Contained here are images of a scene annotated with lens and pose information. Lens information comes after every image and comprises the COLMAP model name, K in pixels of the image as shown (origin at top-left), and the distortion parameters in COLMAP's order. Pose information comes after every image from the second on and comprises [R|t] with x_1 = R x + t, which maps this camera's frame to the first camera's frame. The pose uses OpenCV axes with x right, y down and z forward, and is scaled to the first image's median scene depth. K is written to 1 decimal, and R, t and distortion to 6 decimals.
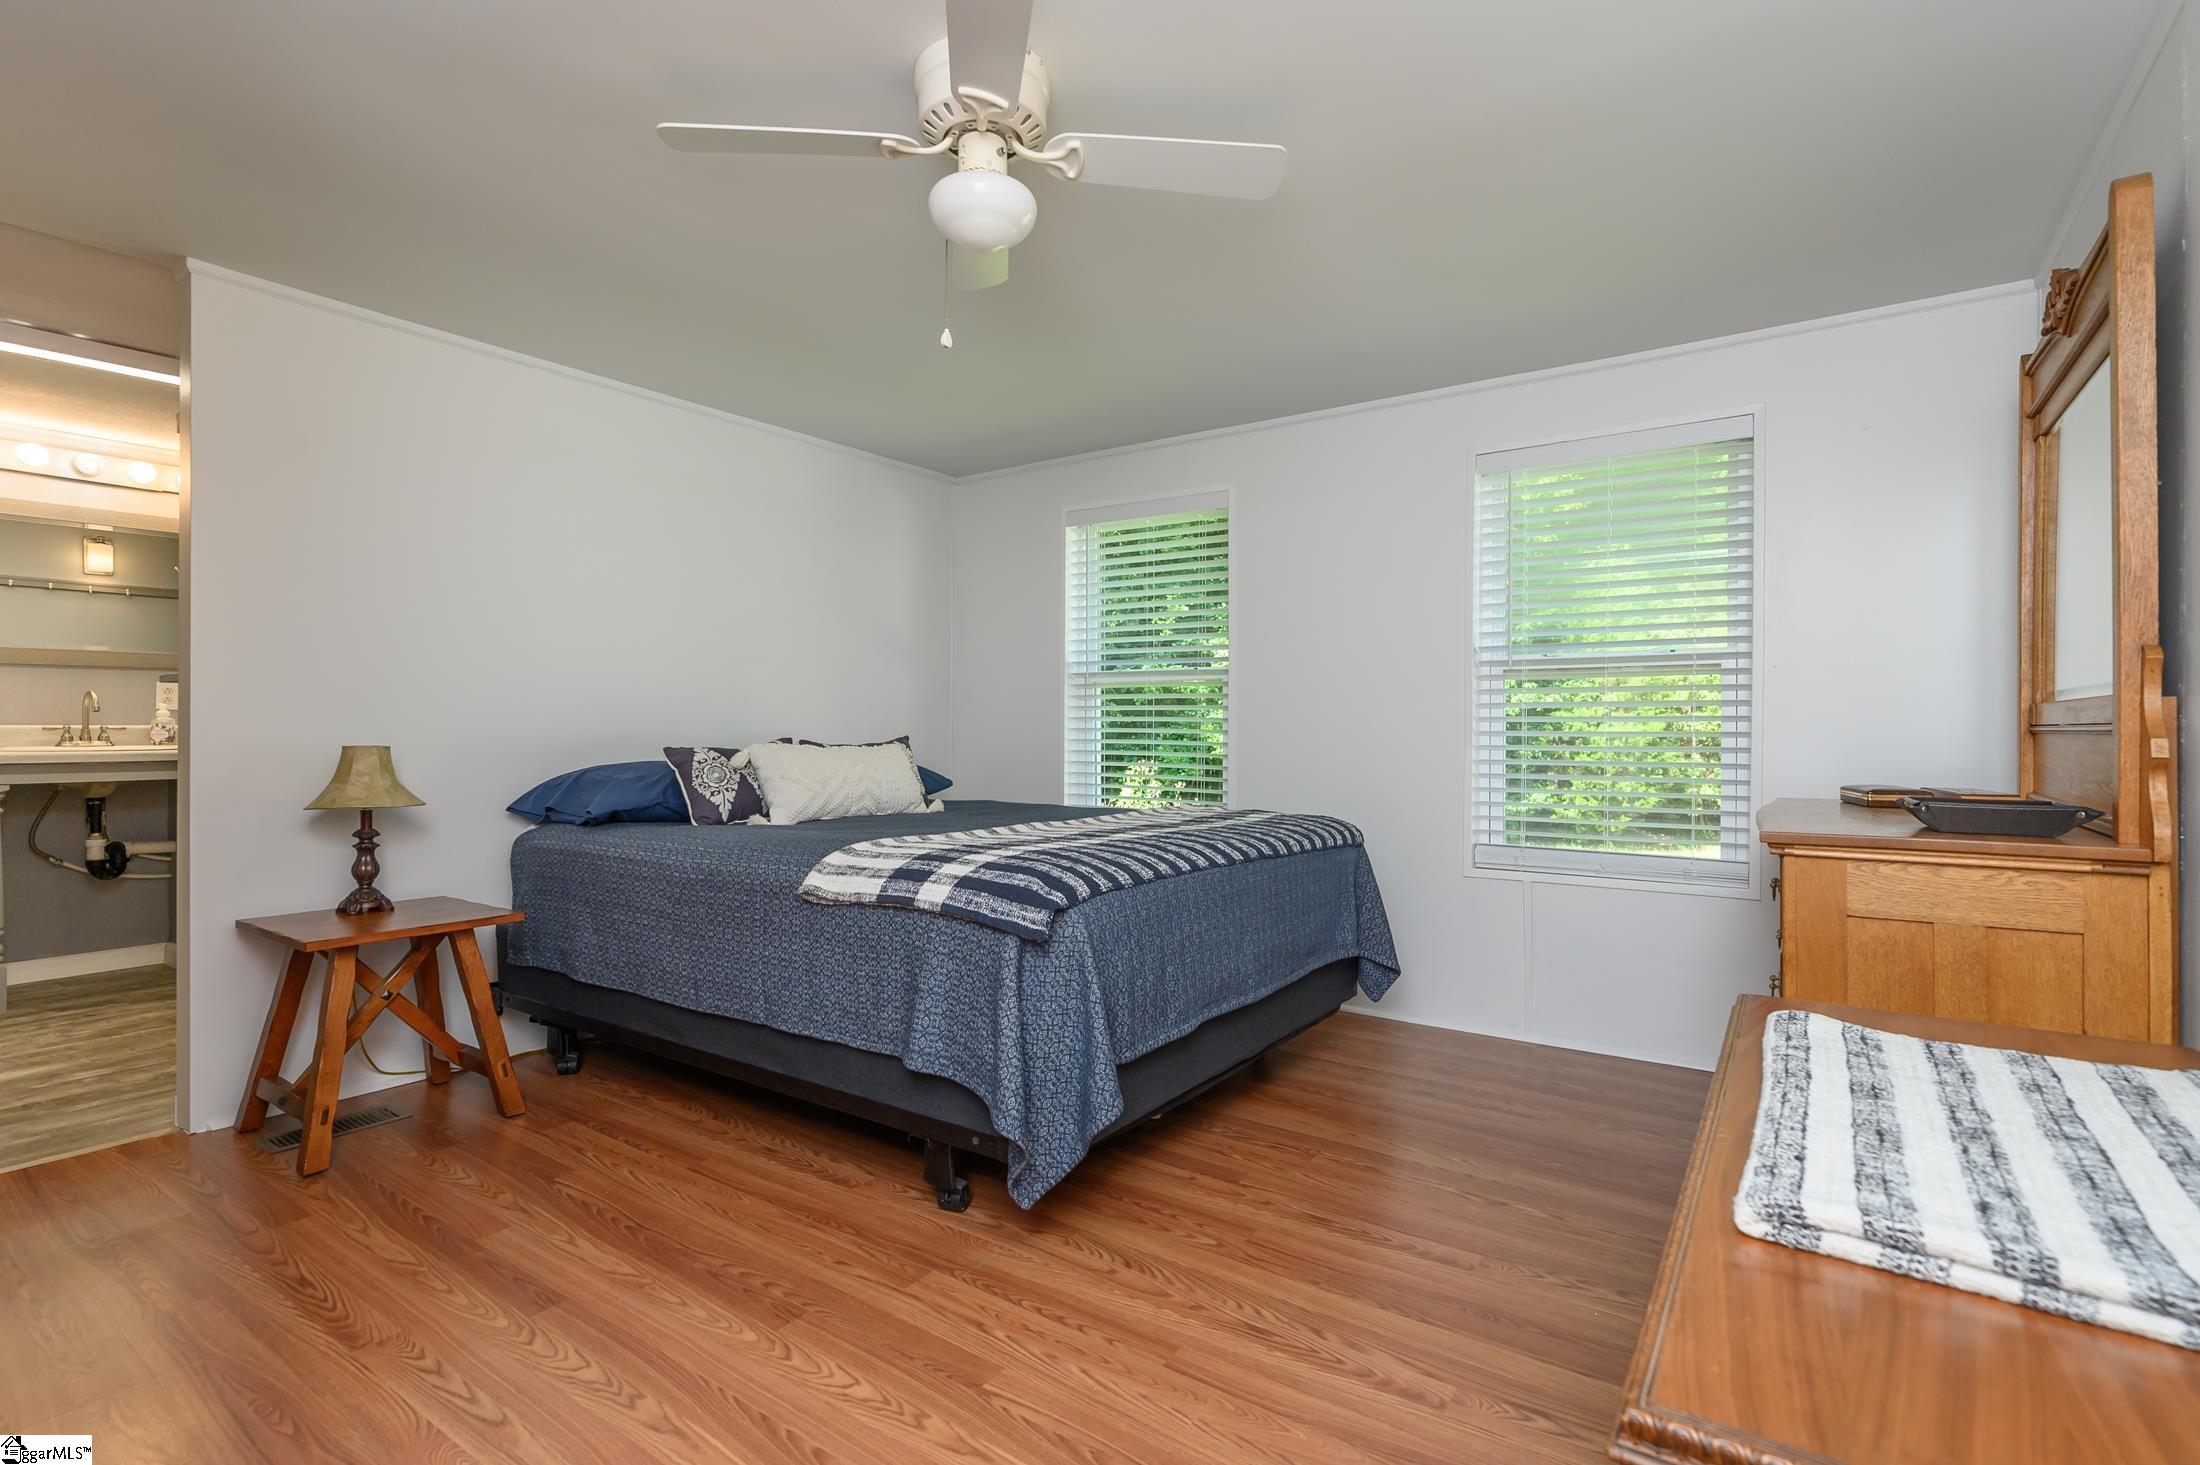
lens RADIAL K [[1008.9, 0, 1100.0], [0, 1008.9, 732.5], [0, 0, 1]] dist [-0.000965, -0.000042]
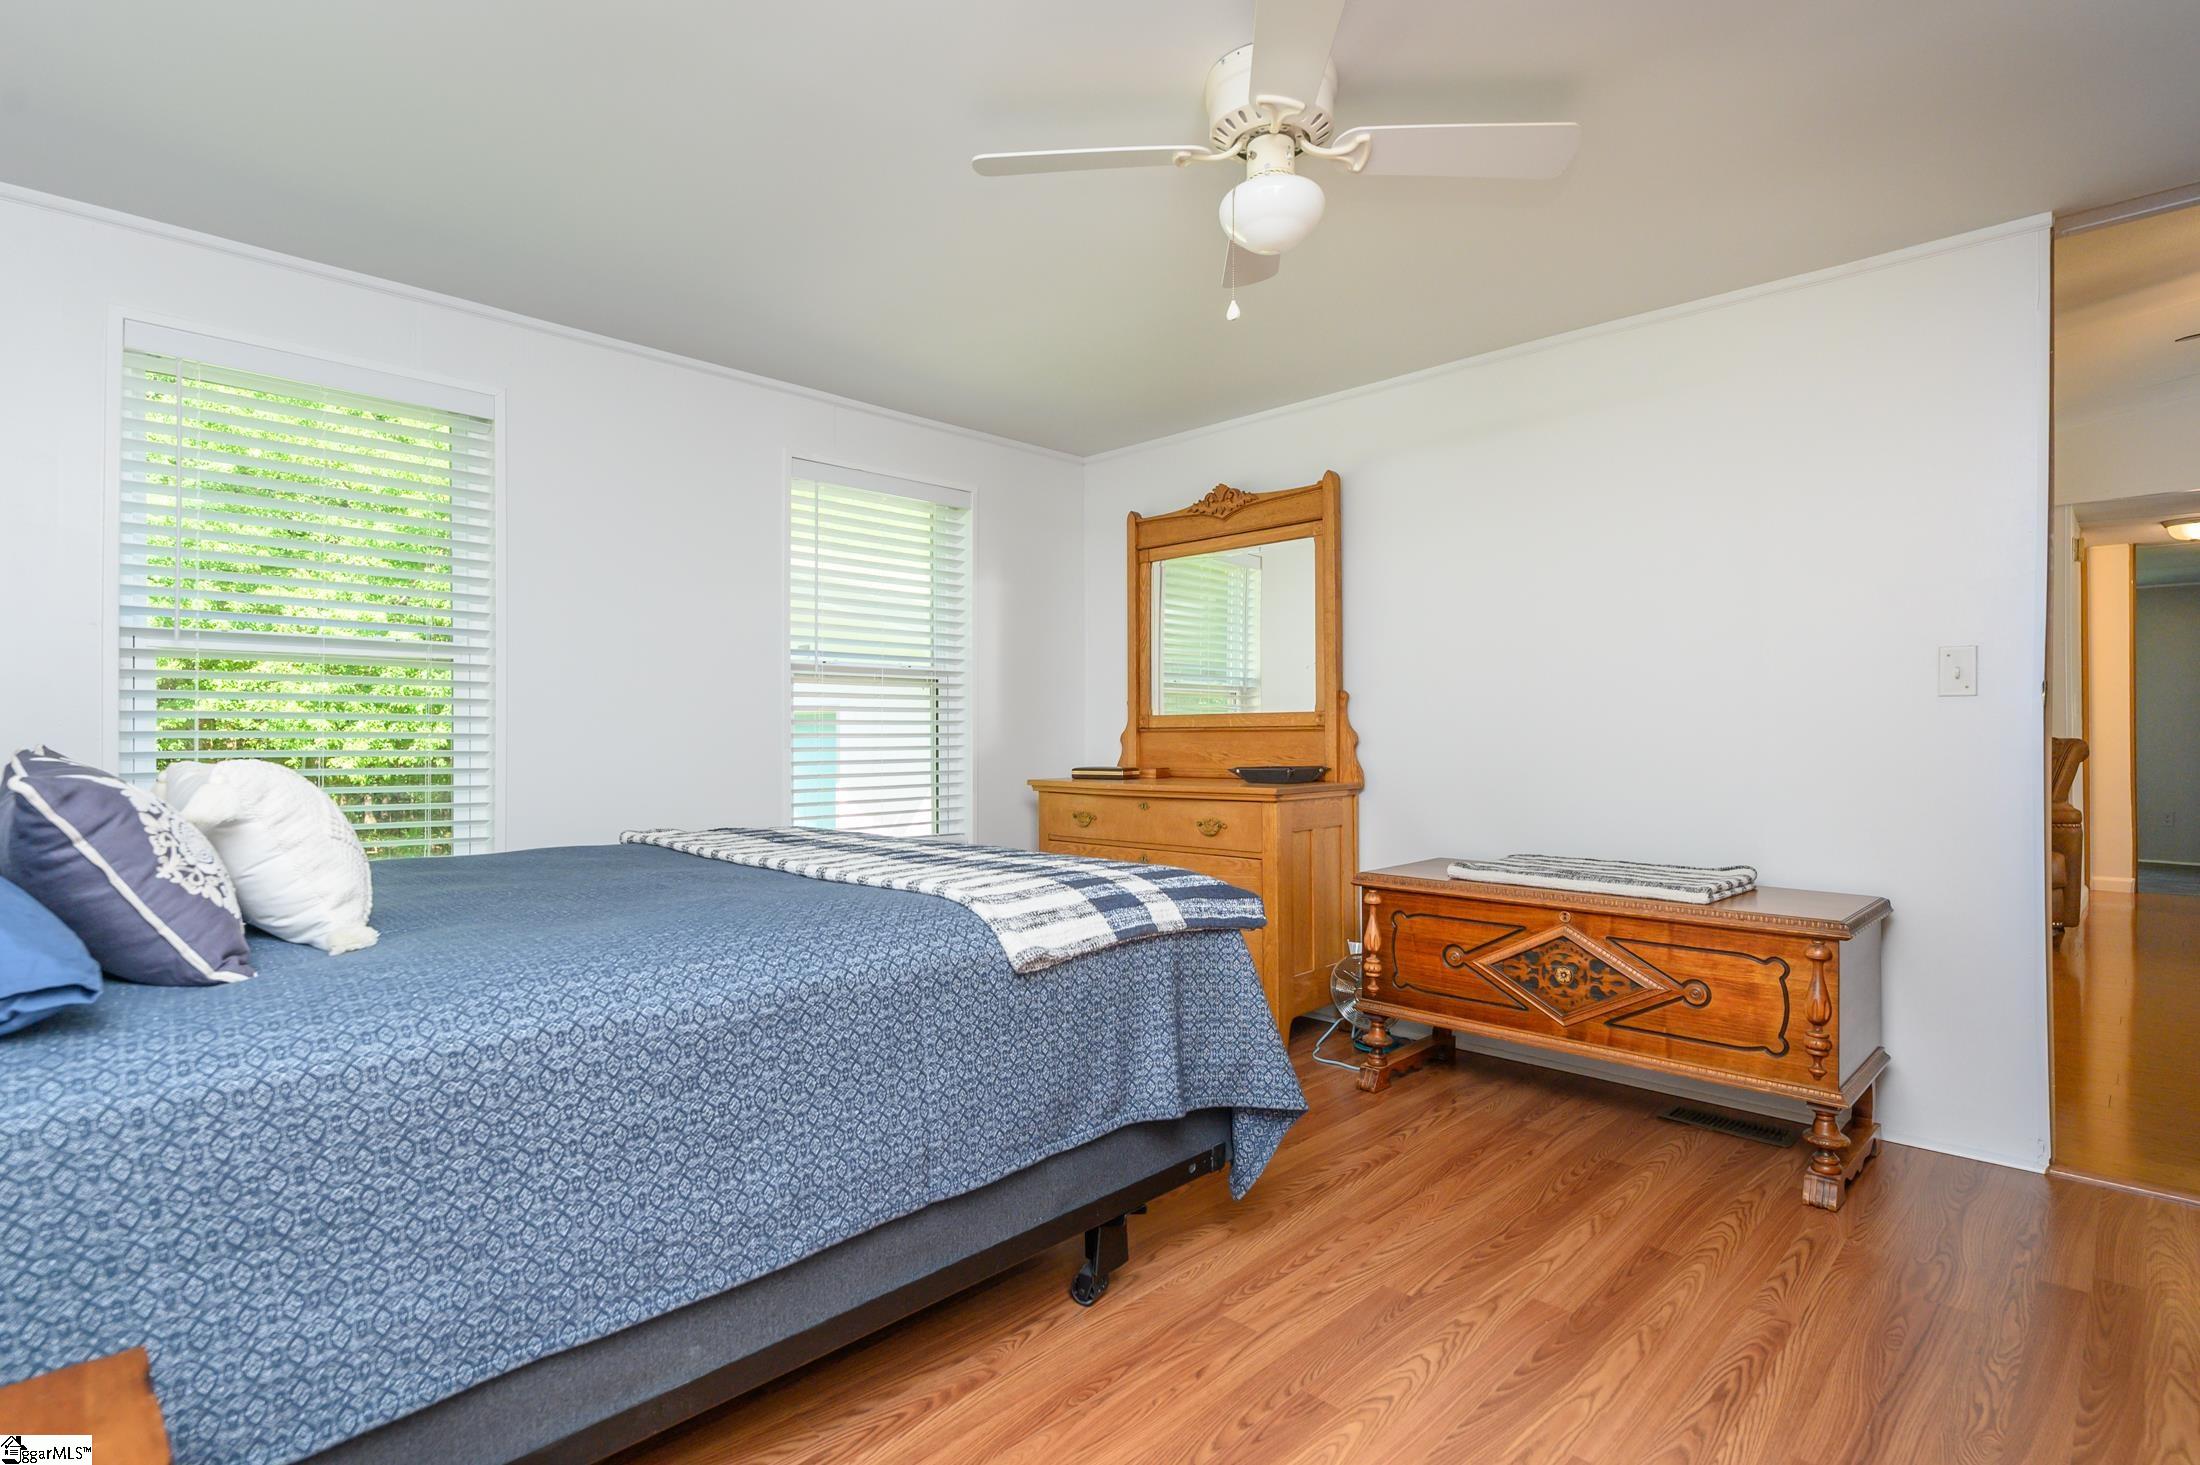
lens RADIAL K [[1092.6, 0, 1100.0], [0, 1092.6, 732.5], [0, 0, 1]] dist [-0.000302, -0.000281]
pose [[0.175898, -0.000818, 0.984408, -1.030534], [0.007909, 0.999969, -0.000582, 0.003131], [-0.984377, 0.007888, 0.175899, 0.825737]]
